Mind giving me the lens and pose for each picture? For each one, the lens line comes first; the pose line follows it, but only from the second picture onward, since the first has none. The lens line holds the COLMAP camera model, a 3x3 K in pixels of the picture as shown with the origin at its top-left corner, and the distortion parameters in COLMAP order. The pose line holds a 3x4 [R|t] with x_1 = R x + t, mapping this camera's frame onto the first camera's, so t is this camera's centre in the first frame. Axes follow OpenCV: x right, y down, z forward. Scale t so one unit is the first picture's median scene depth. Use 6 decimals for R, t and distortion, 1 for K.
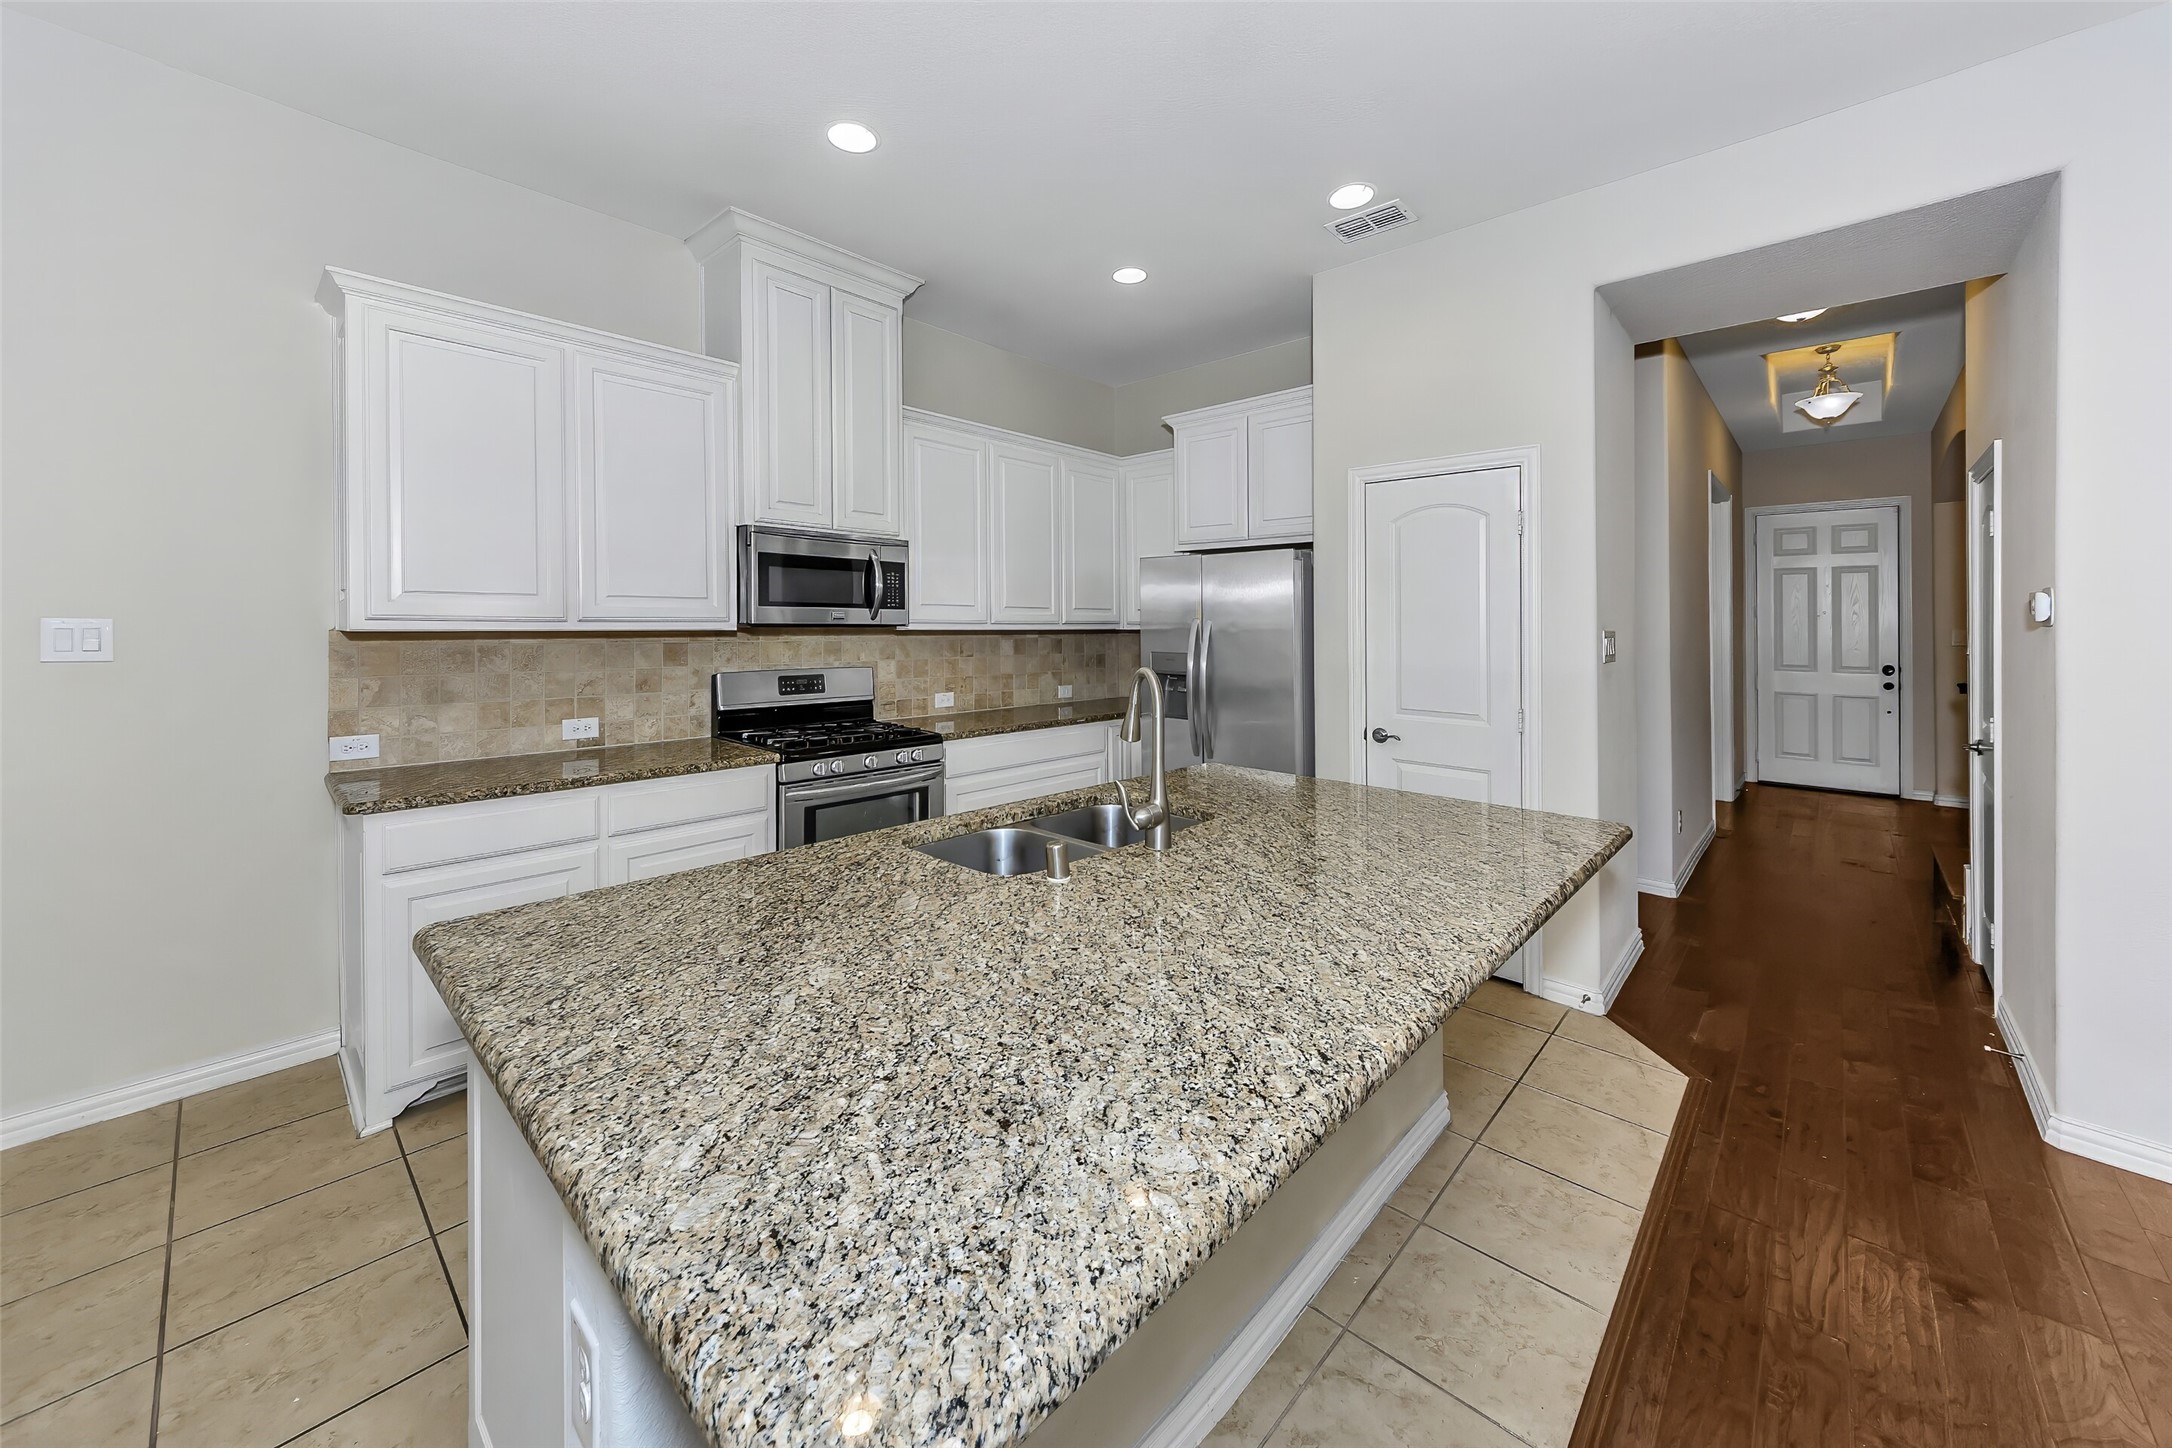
lens RADIAL K [[807.0, 0, 1087.7], [0, 807.0, 628.3], [0, 0, 1]] dist [0.000843, 0.000004]
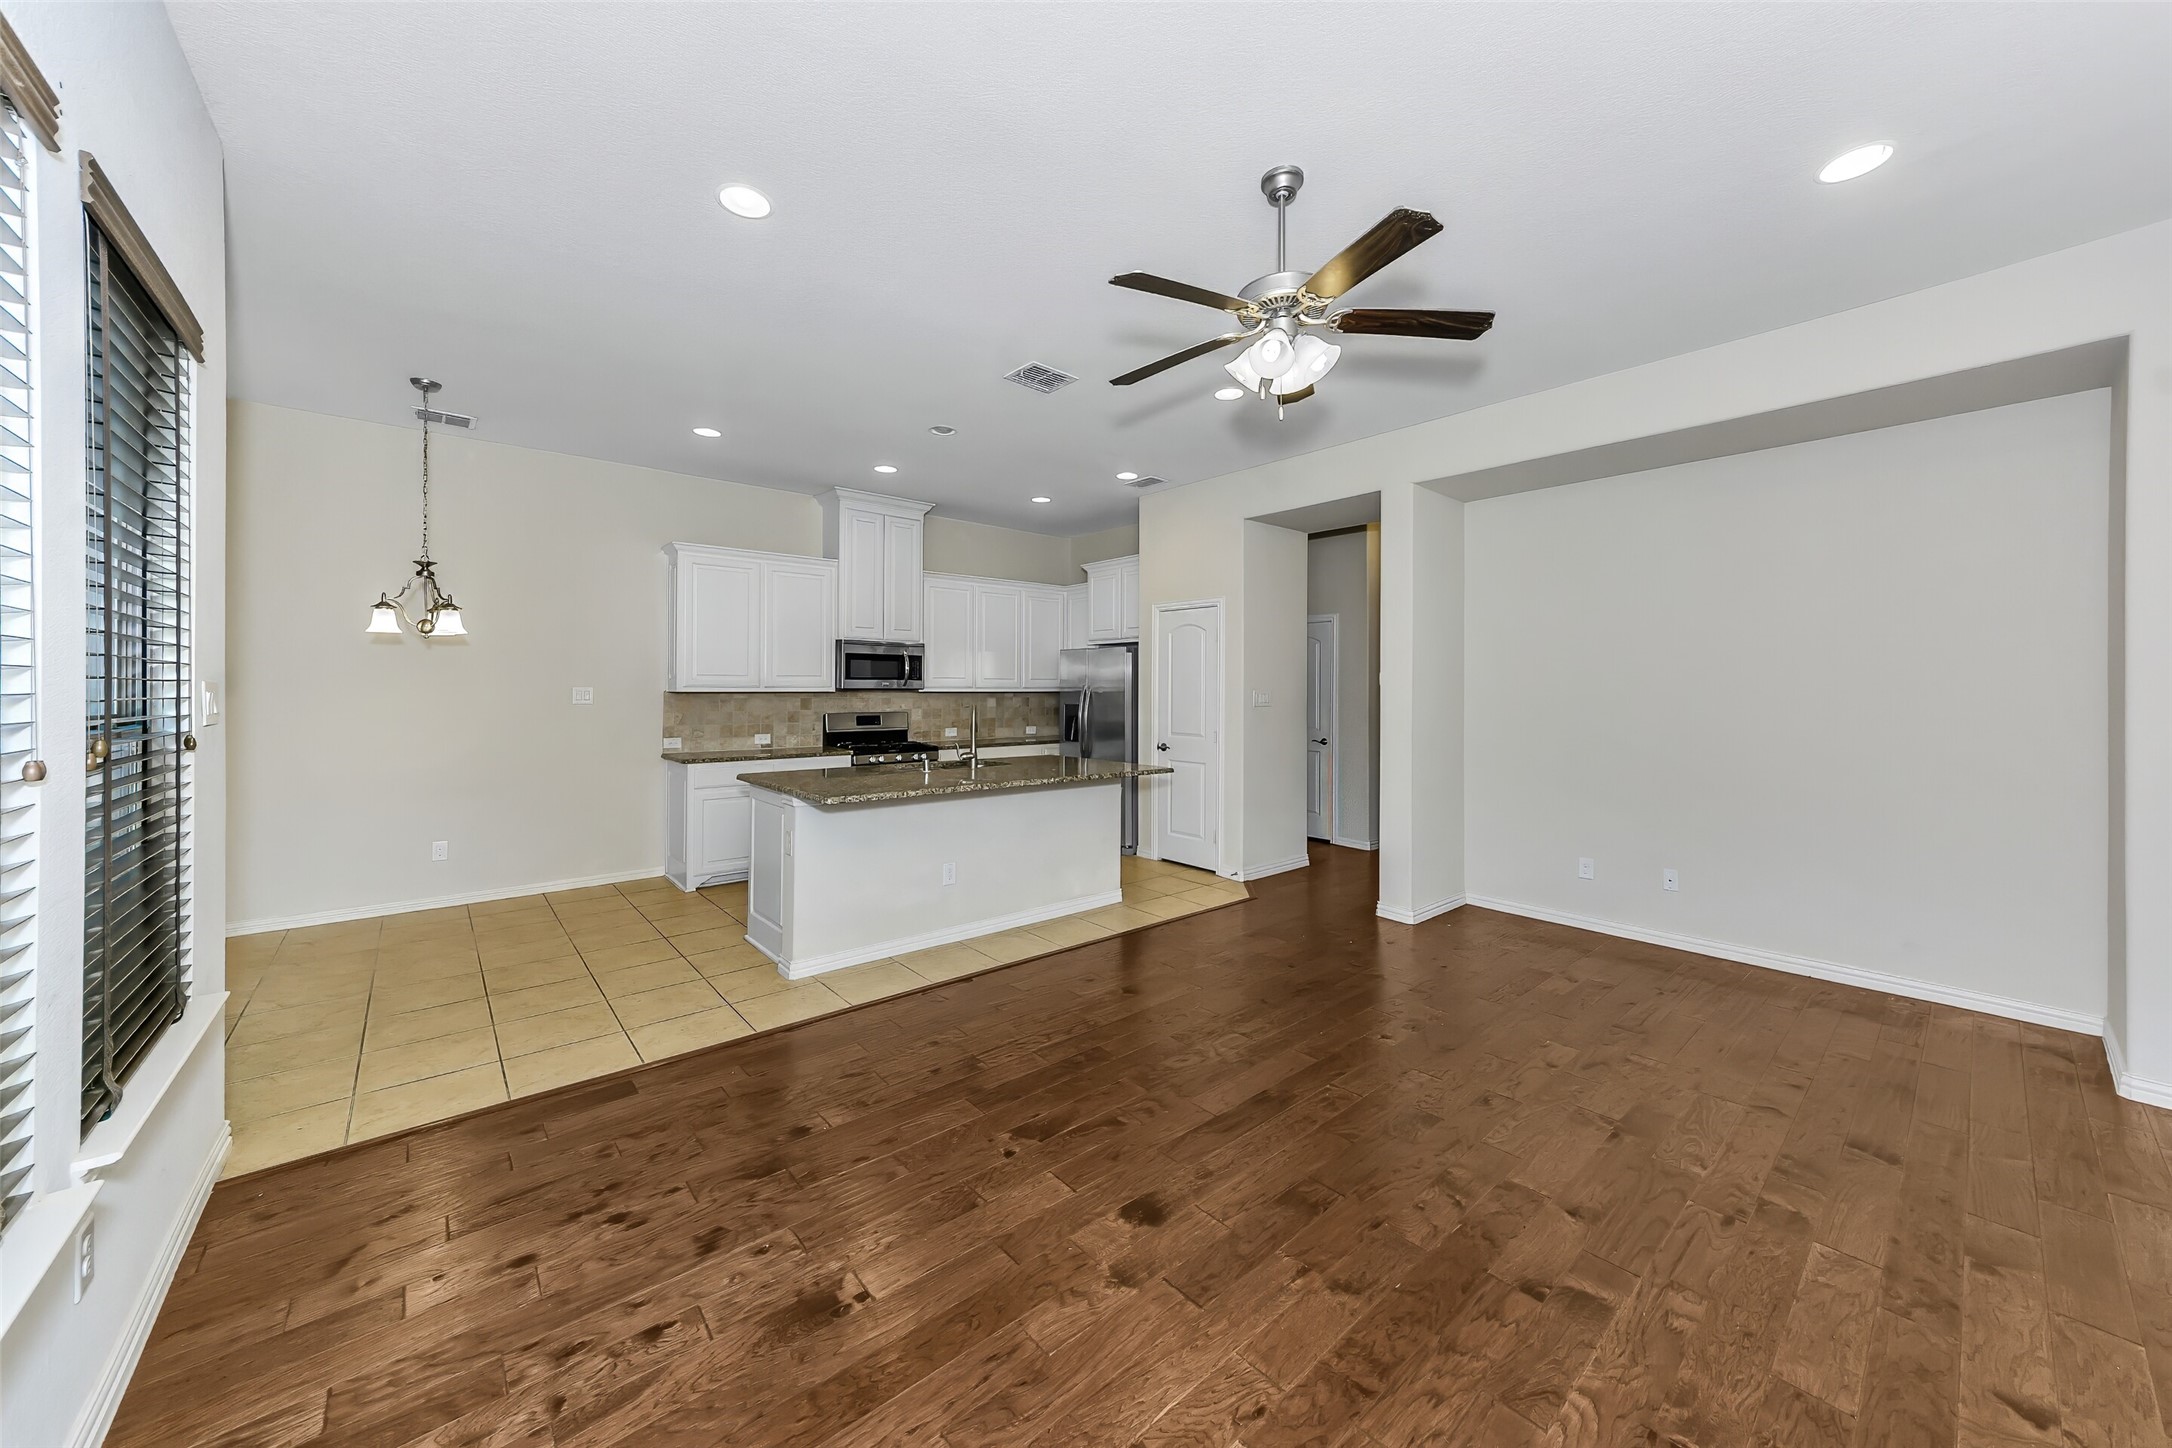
lens RADIAL K [[779.7, 0, 1087.1], [0, 779.7, 662.8], [0, 0, 1]] dist [0.000318, 0.000030]
pose [[0.992265, -0.007110, -0.123937, 0.401141], [0.002307, 0.999242, -0.038857, 0.007326], [0.124119, 0.038270, 0.991529, -0.797405]]
